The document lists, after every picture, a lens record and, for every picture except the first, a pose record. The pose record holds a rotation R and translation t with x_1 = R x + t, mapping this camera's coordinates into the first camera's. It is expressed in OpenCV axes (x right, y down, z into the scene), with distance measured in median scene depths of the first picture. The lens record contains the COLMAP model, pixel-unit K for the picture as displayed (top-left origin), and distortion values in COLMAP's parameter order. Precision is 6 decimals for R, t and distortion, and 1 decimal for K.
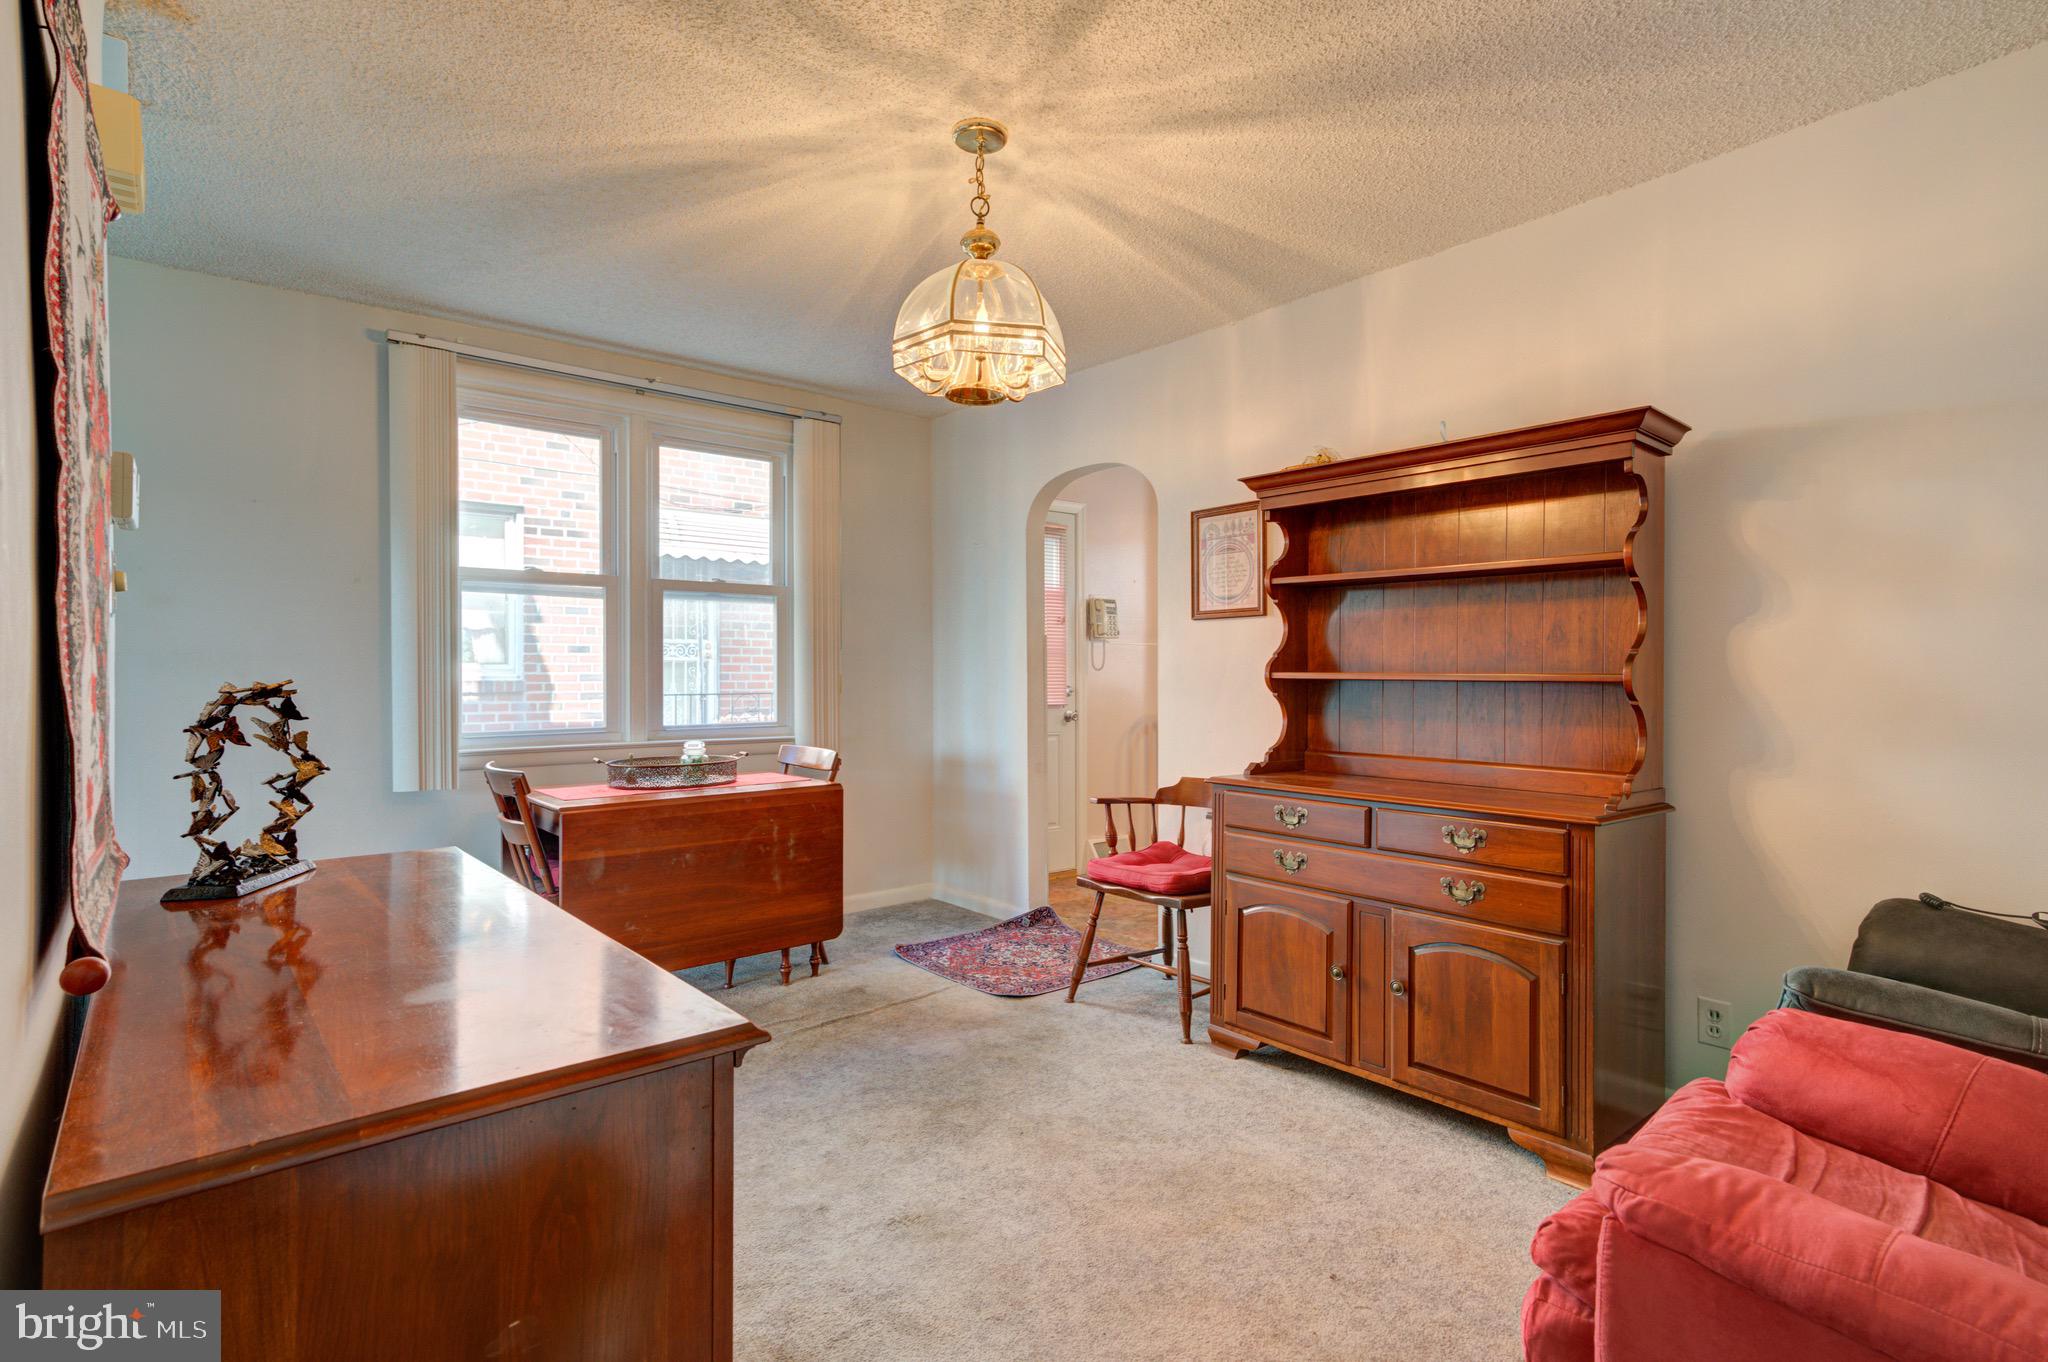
lens RADIAL K [[1002.5, 0, 1024.0], [0, 1002.5, 681.0], [0, 0, 1]] dist [0.015282, 0.000062]
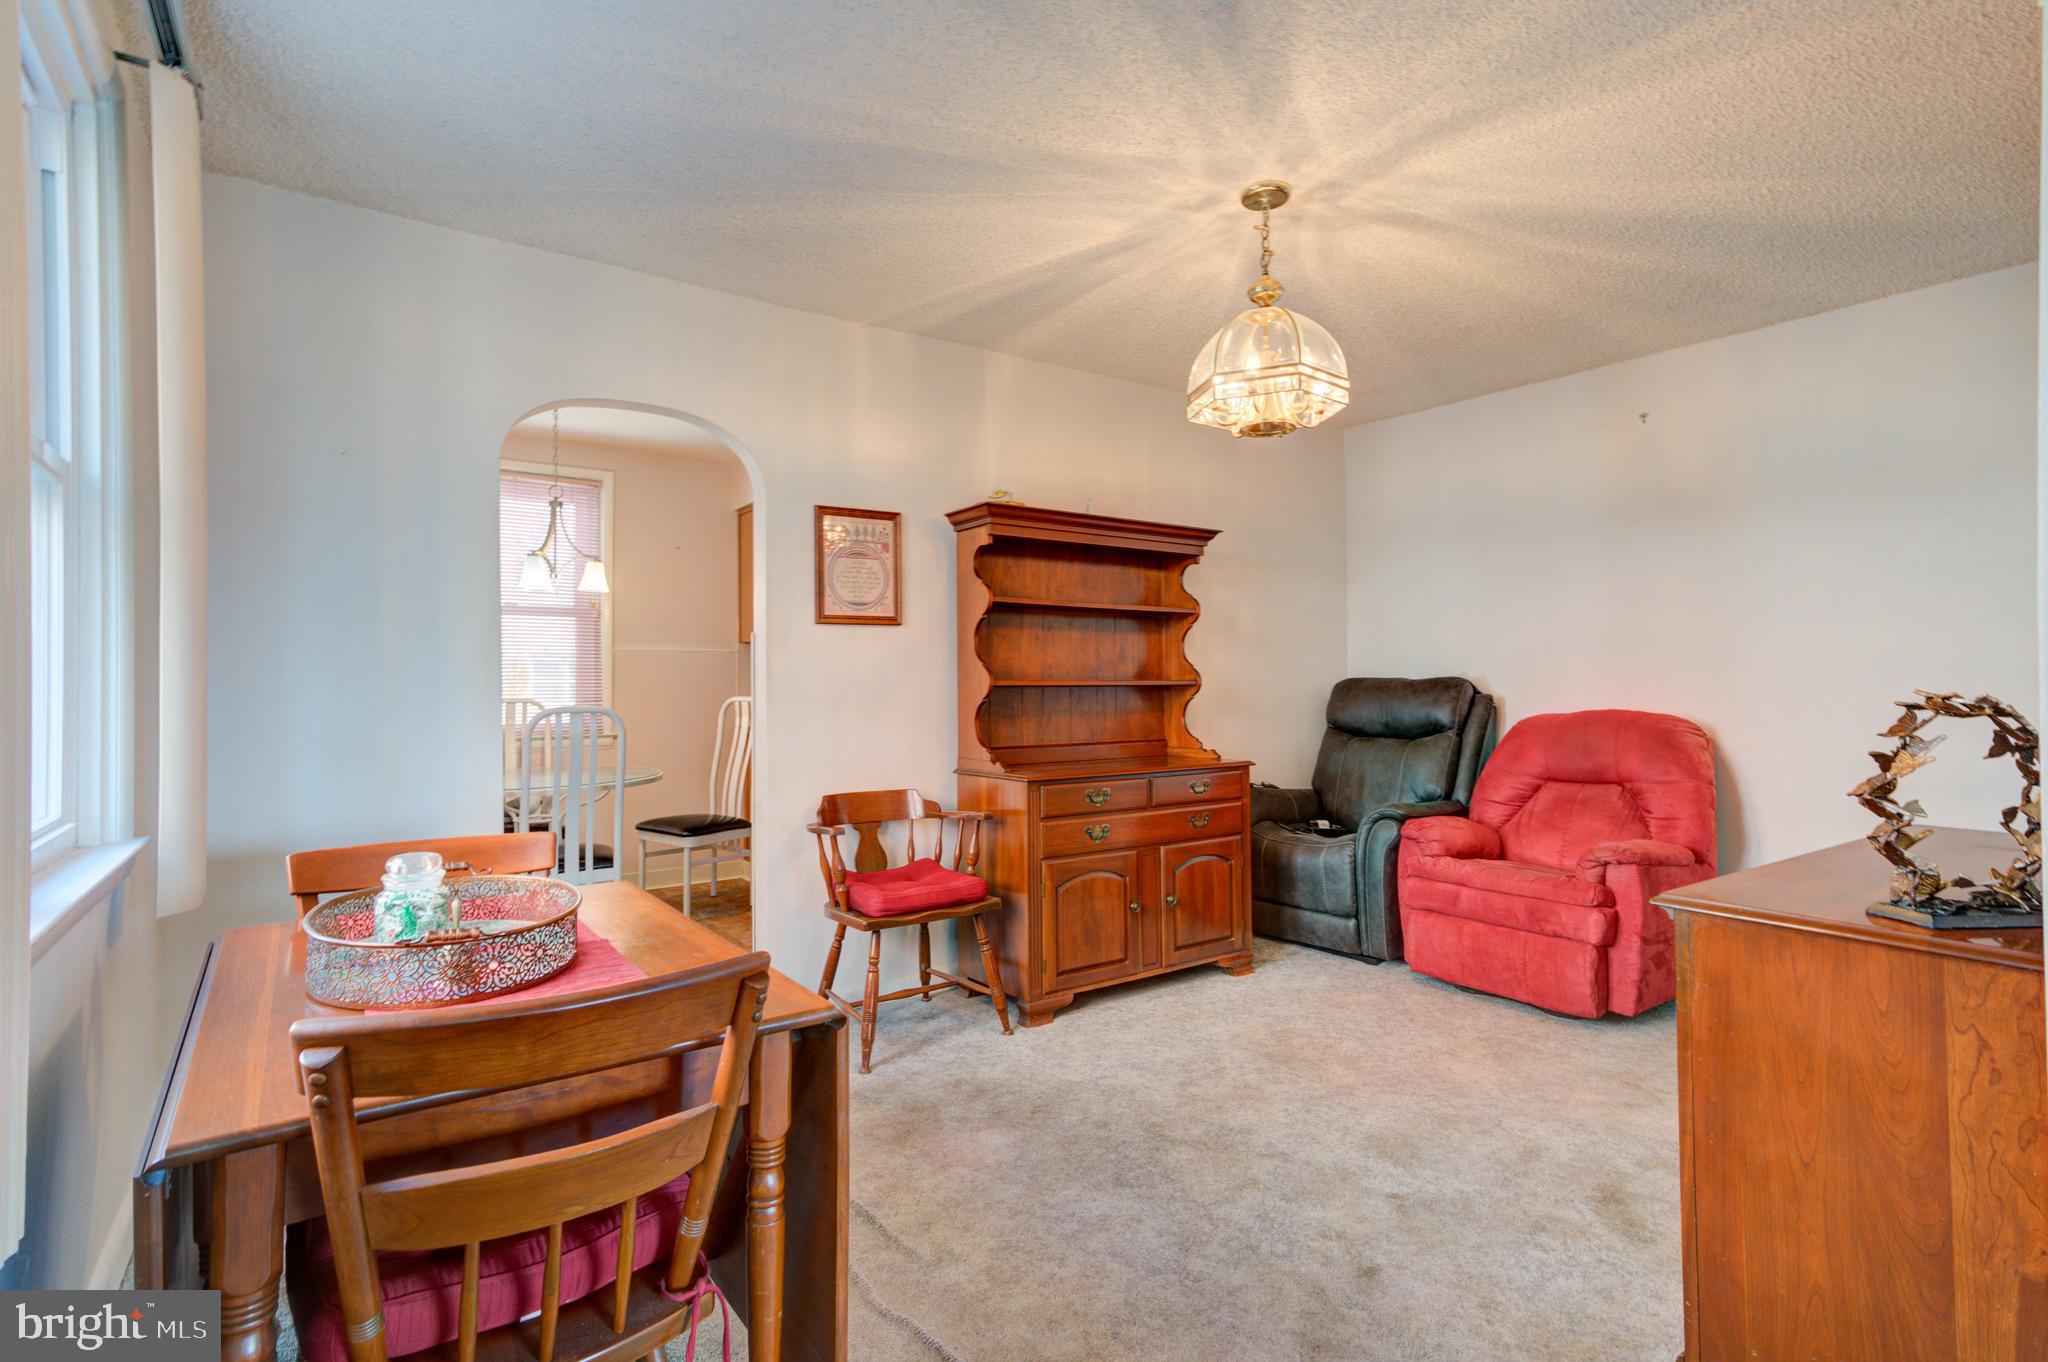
lens RADIAL K [[1004.2, 0, 1023.2], [0, 1004.2, 672.6], [0, 0, 1]] dist [0.013713, 0.000097]
pose [[0.086717, 0.008164, 0.996200, -0.974593], [0.011477, 0.999892, -0.009193, -0.007259], [-0.996167, 0.012230, 0.086614, 0.981305]]
